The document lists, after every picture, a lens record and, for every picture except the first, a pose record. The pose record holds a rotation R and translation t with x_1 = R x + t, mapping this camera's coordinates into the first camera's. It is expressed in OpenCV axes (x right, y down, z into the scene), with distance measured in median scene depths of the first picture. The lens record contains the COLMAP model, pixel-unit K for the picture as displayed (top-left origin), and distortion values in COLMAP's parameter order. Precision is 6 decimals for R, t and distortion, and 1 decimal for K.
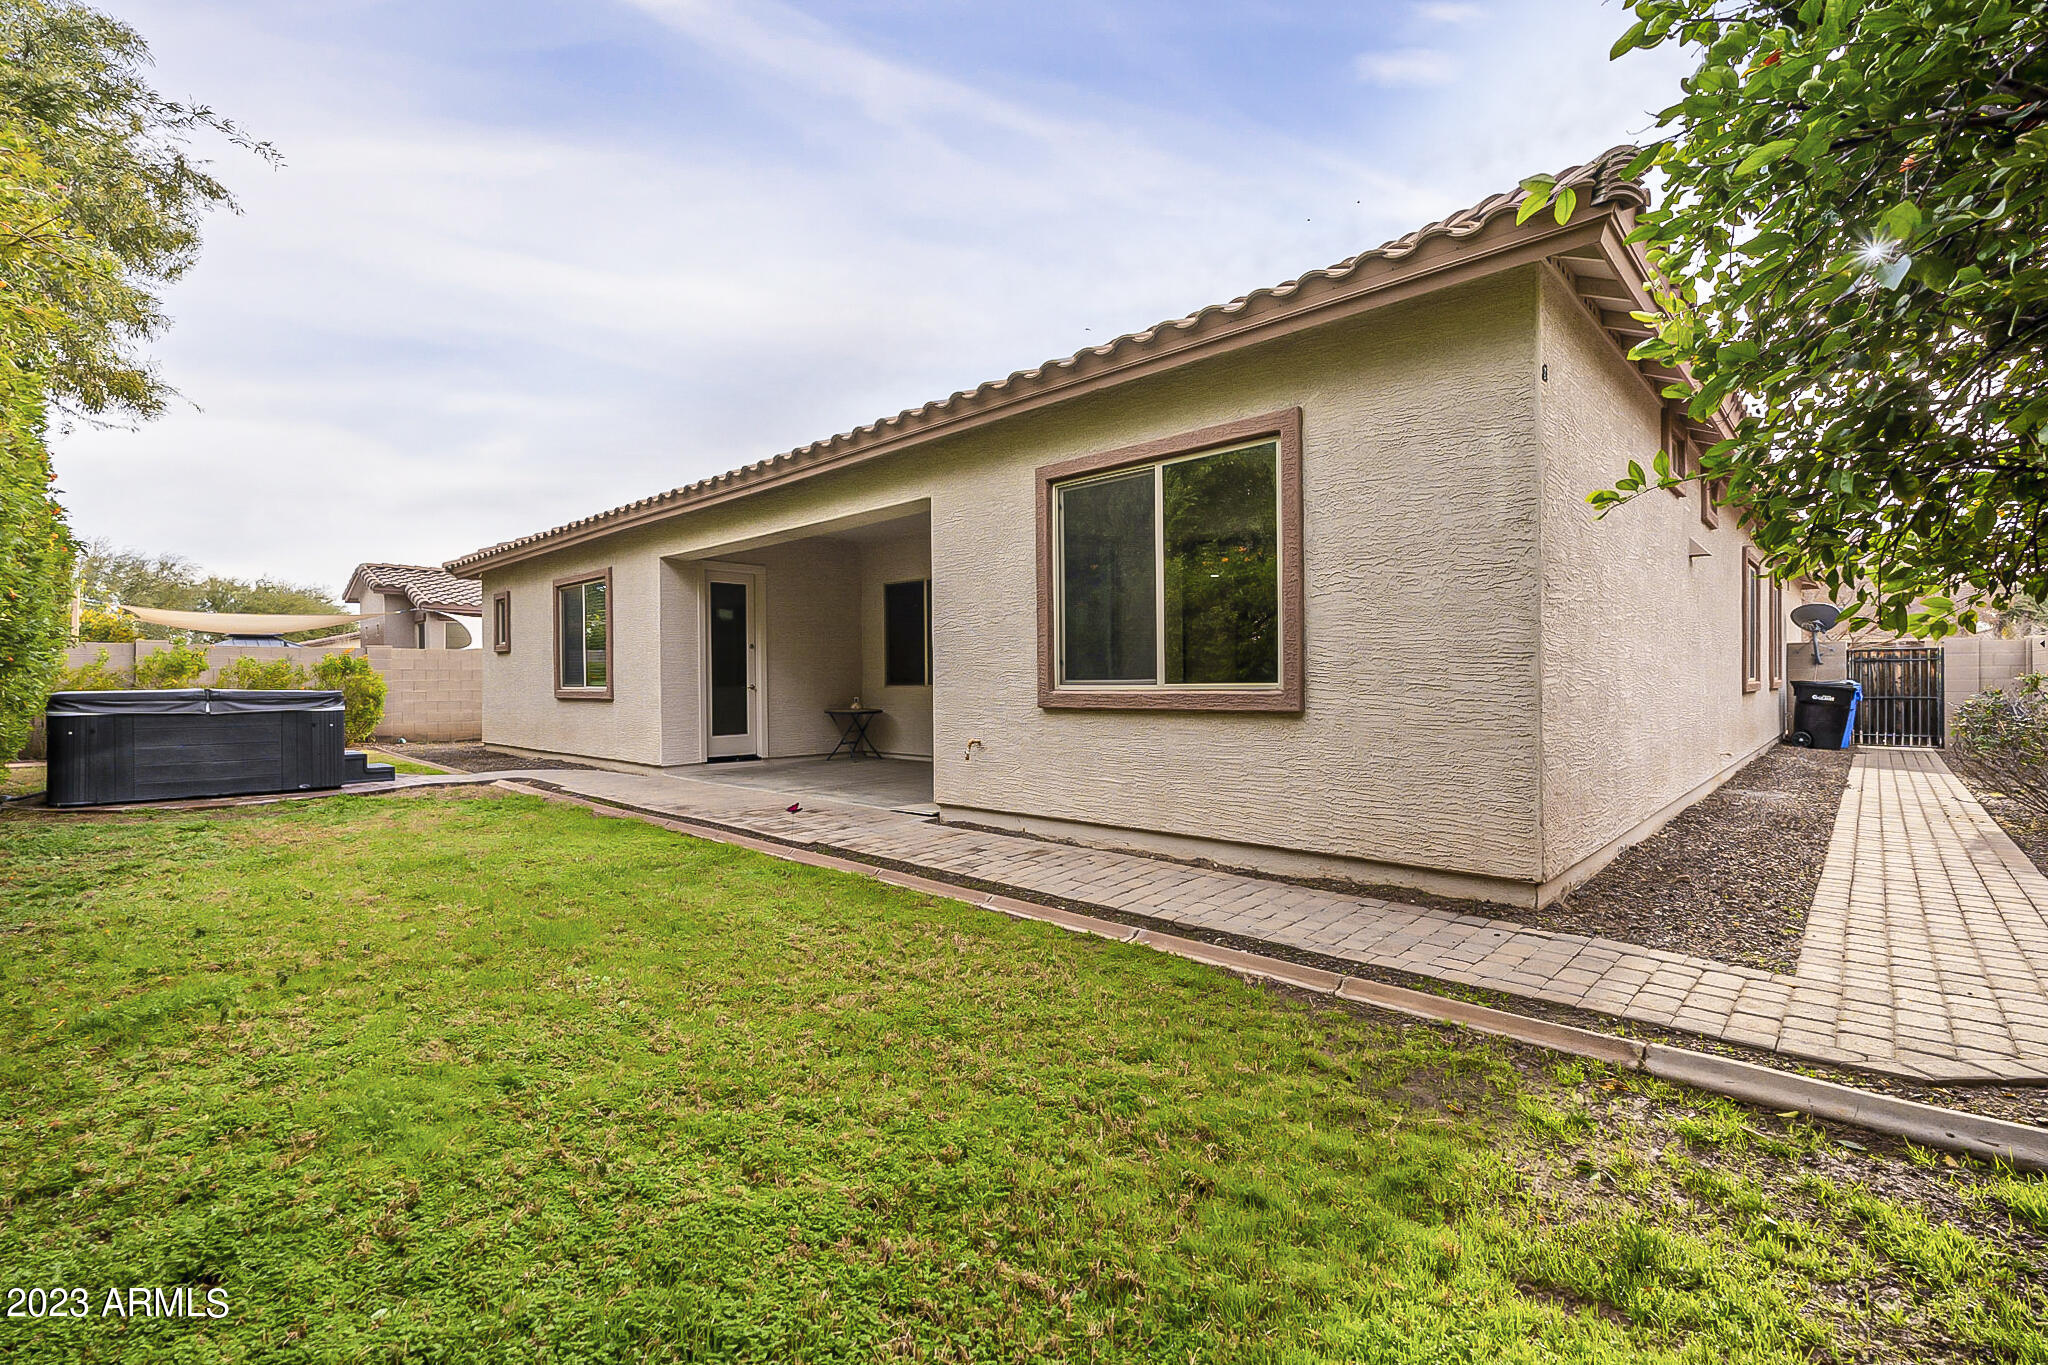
lens RADIAL K [[883.5, 0, 1012.8], [0, 883.5, 668.8], [0, 0, 1]] dist [-0.001632, 0.000056]
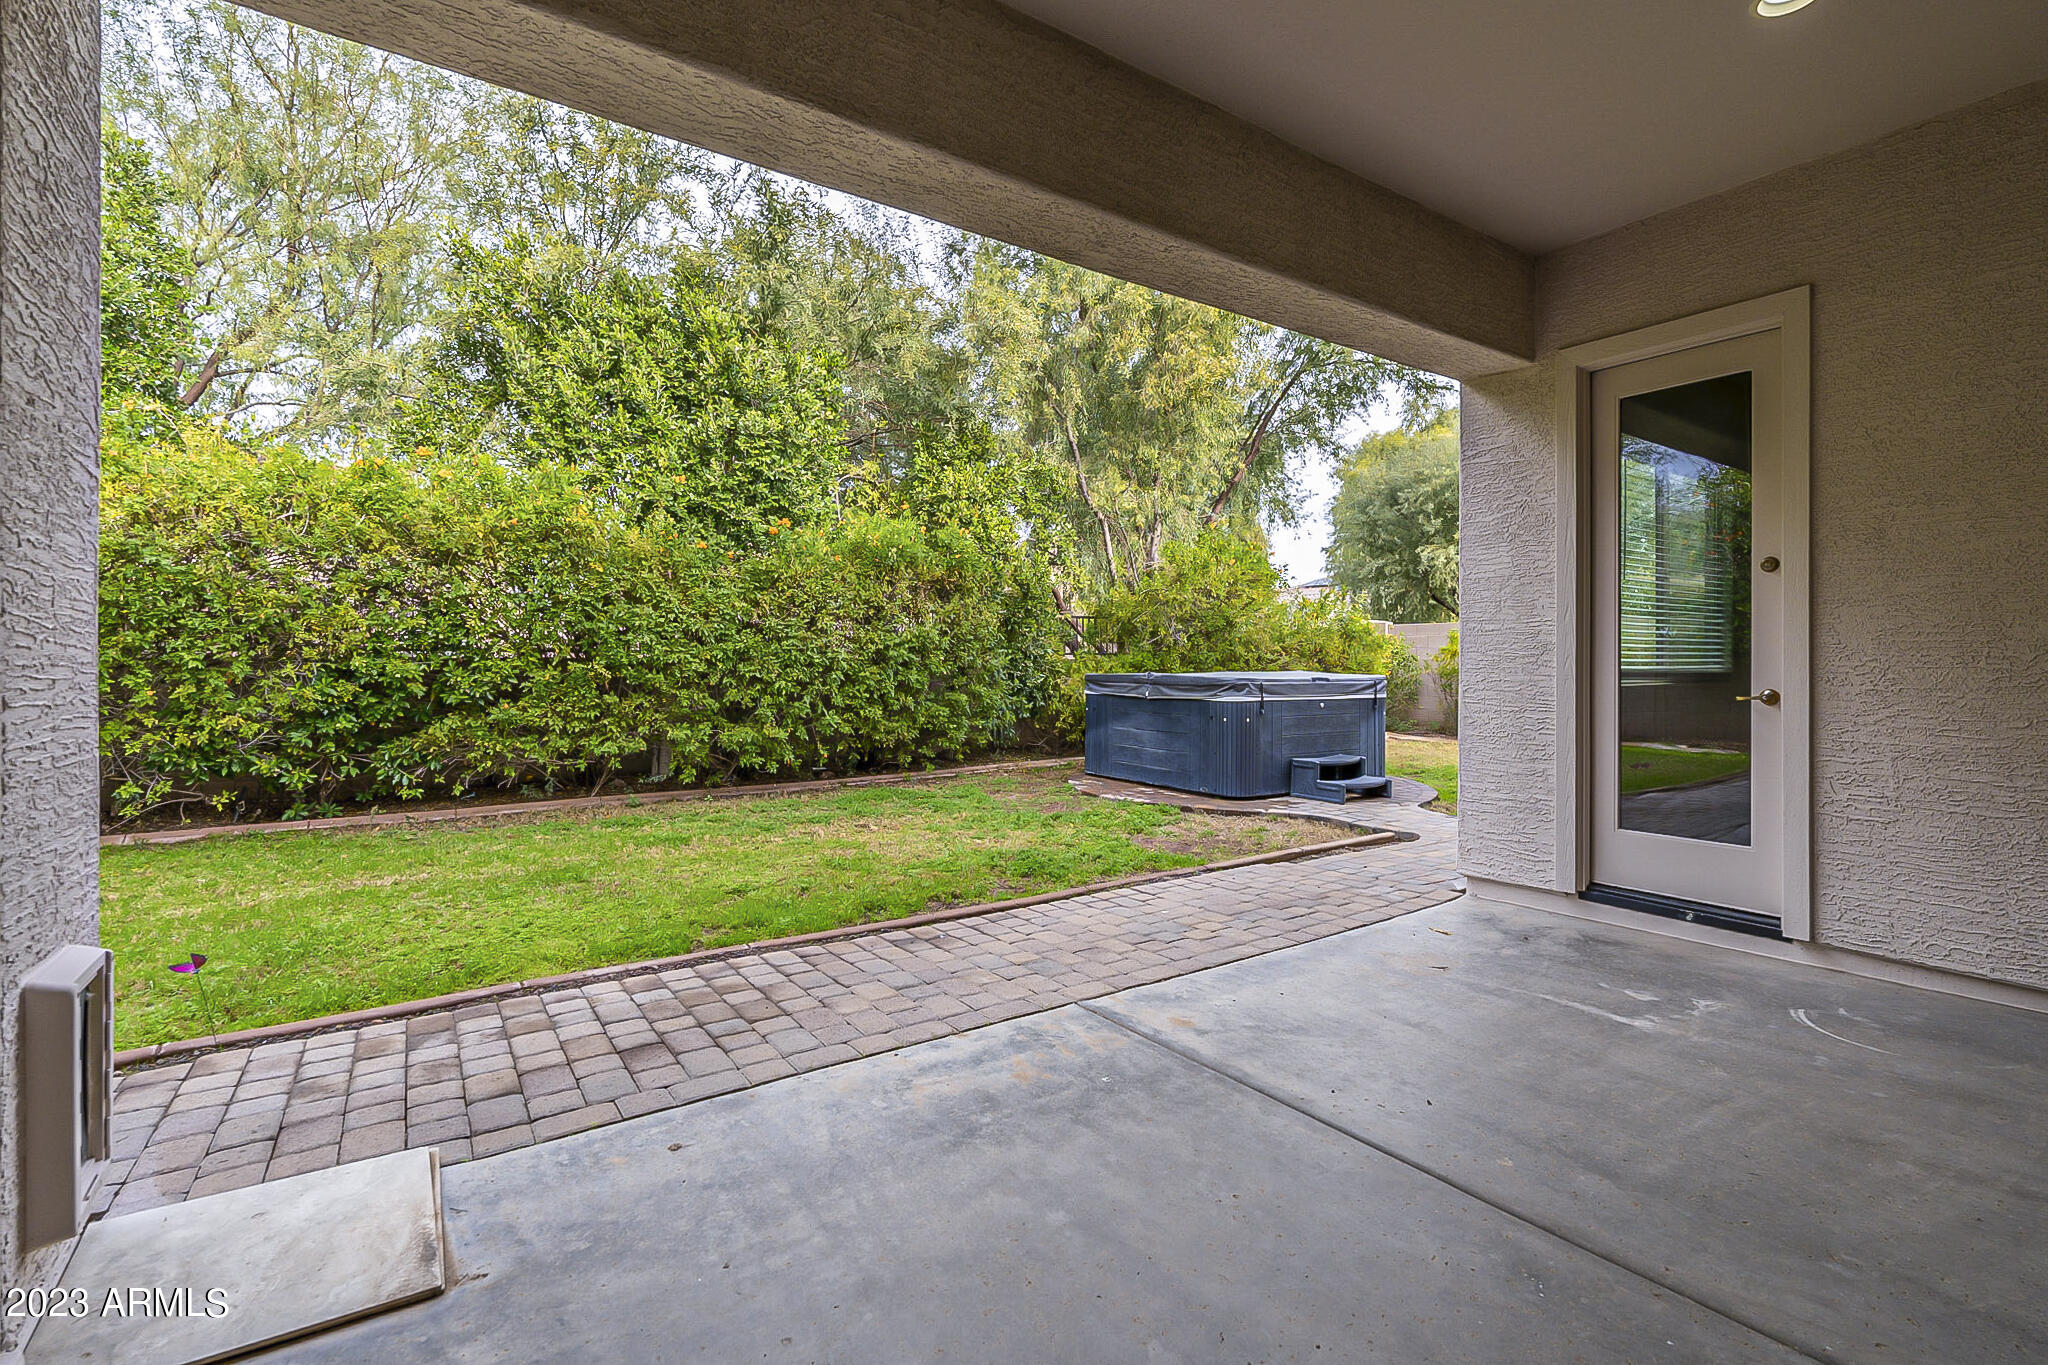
lens RADIAL K [[924.9, 0, 1015.3], [0, 924.9, 661.0], [0, 0, 1]] dist [-0.019850, -0.000029]
pose [[-0.201466, 0.004290, -0.979486, 0.094497], [0.015016, 0.999886, 0.001291, 0.007975], [0.979380, -0.014448, -0.201508, 1.094798]]
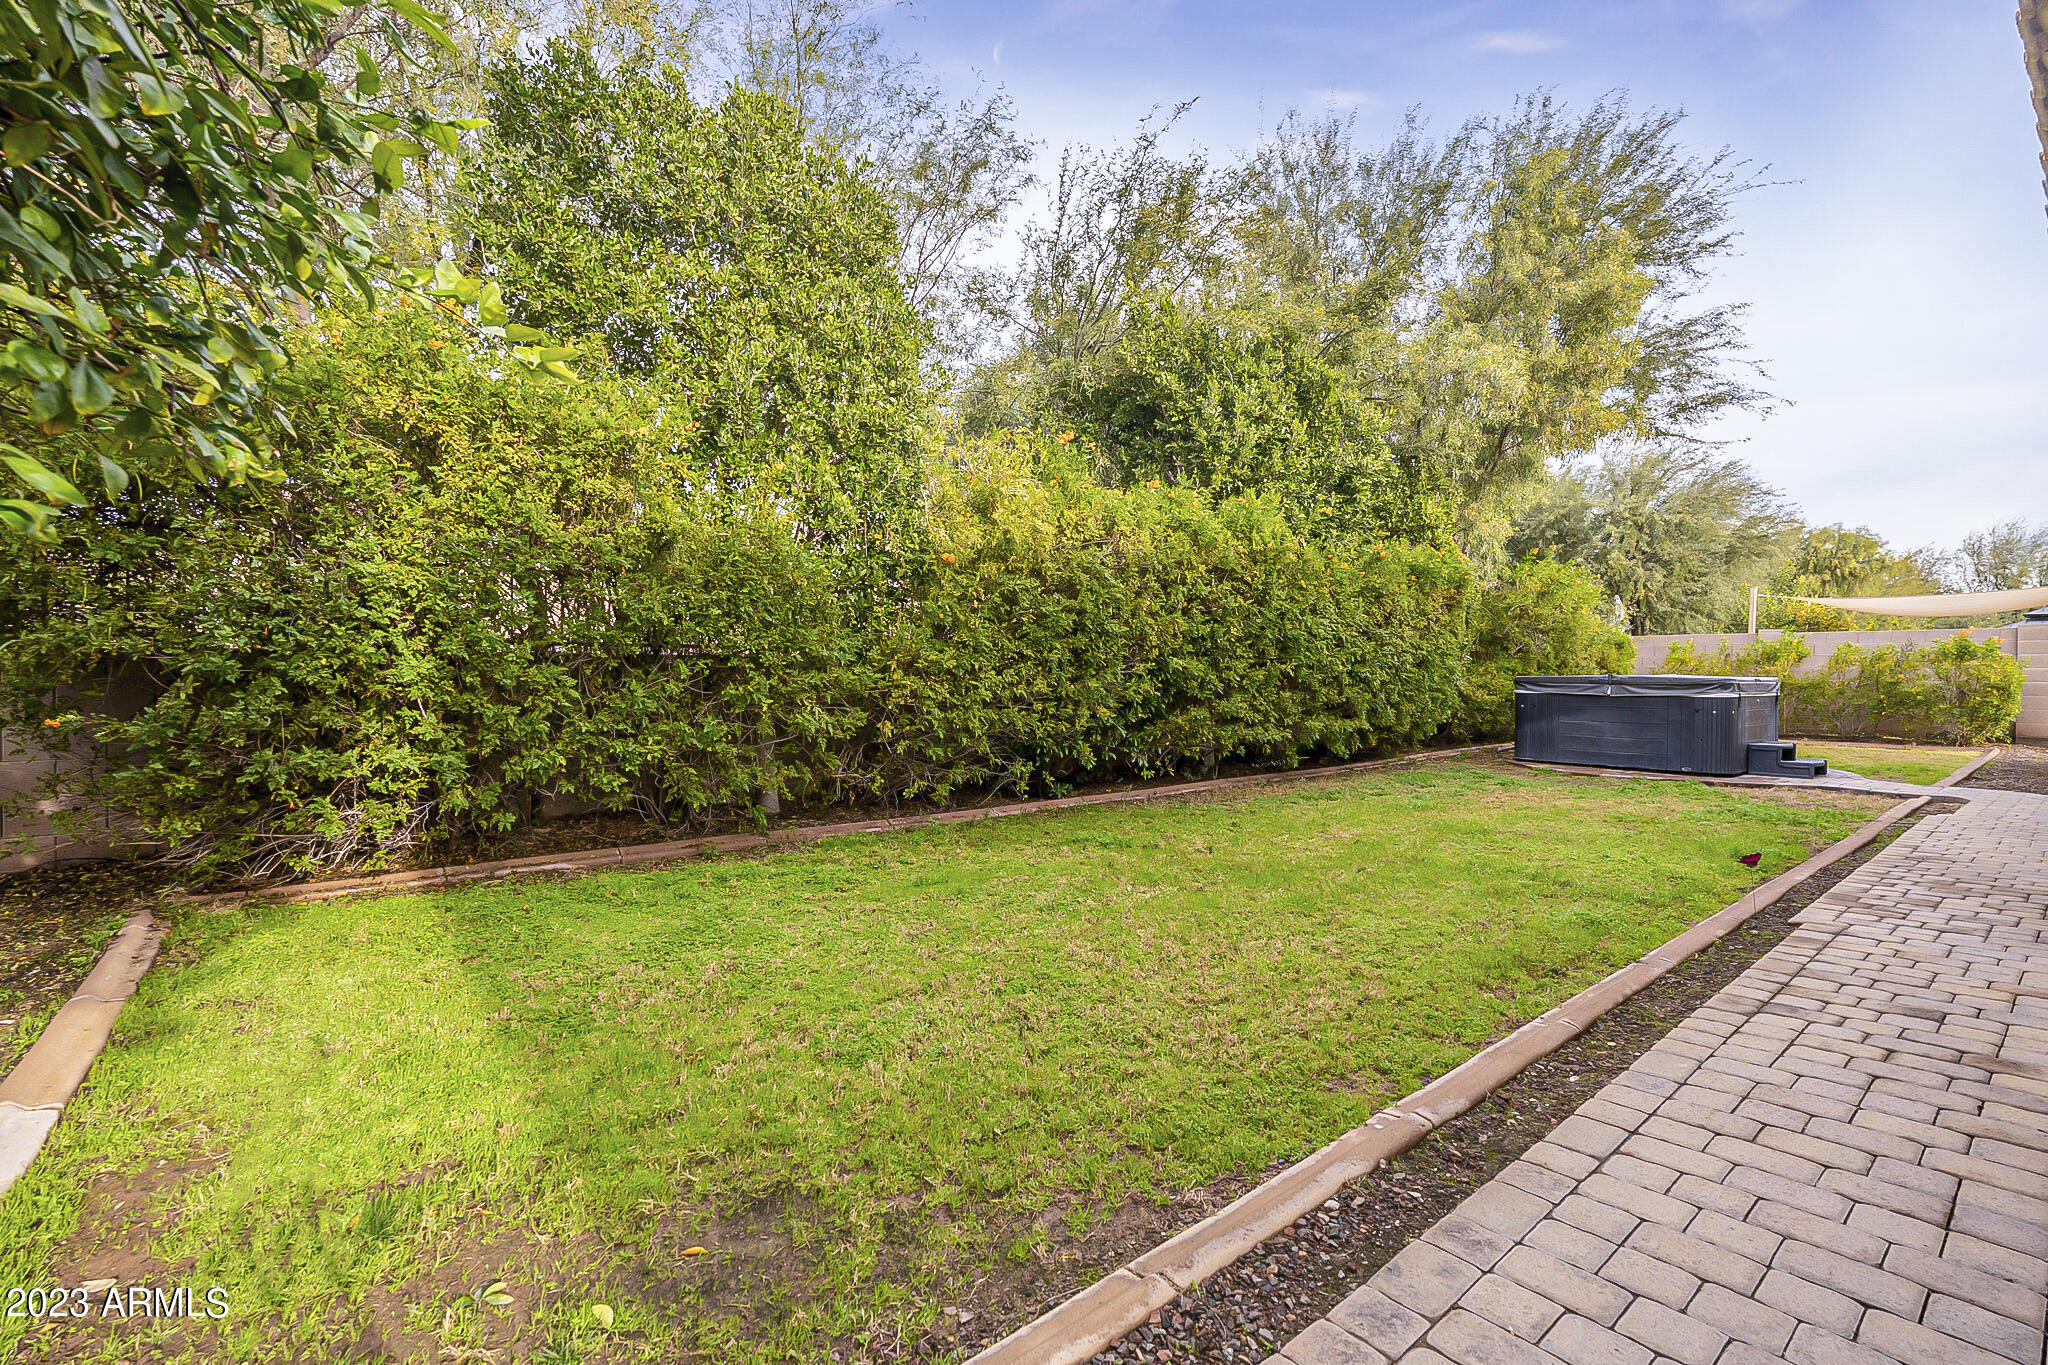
lens RADIAL K [[891.3, 0, 1024.0], [0, 891.3, 682.5], [0, 0, 1]] dist [-0.001162, -0.000074]
pose [[-0.112326, 0.016152, -0.993540, 0.336623], [0.011713, 0.999820, 0.014930, 0.008191], [0.993602, -0.009960, -0.112495, 0.386285]]
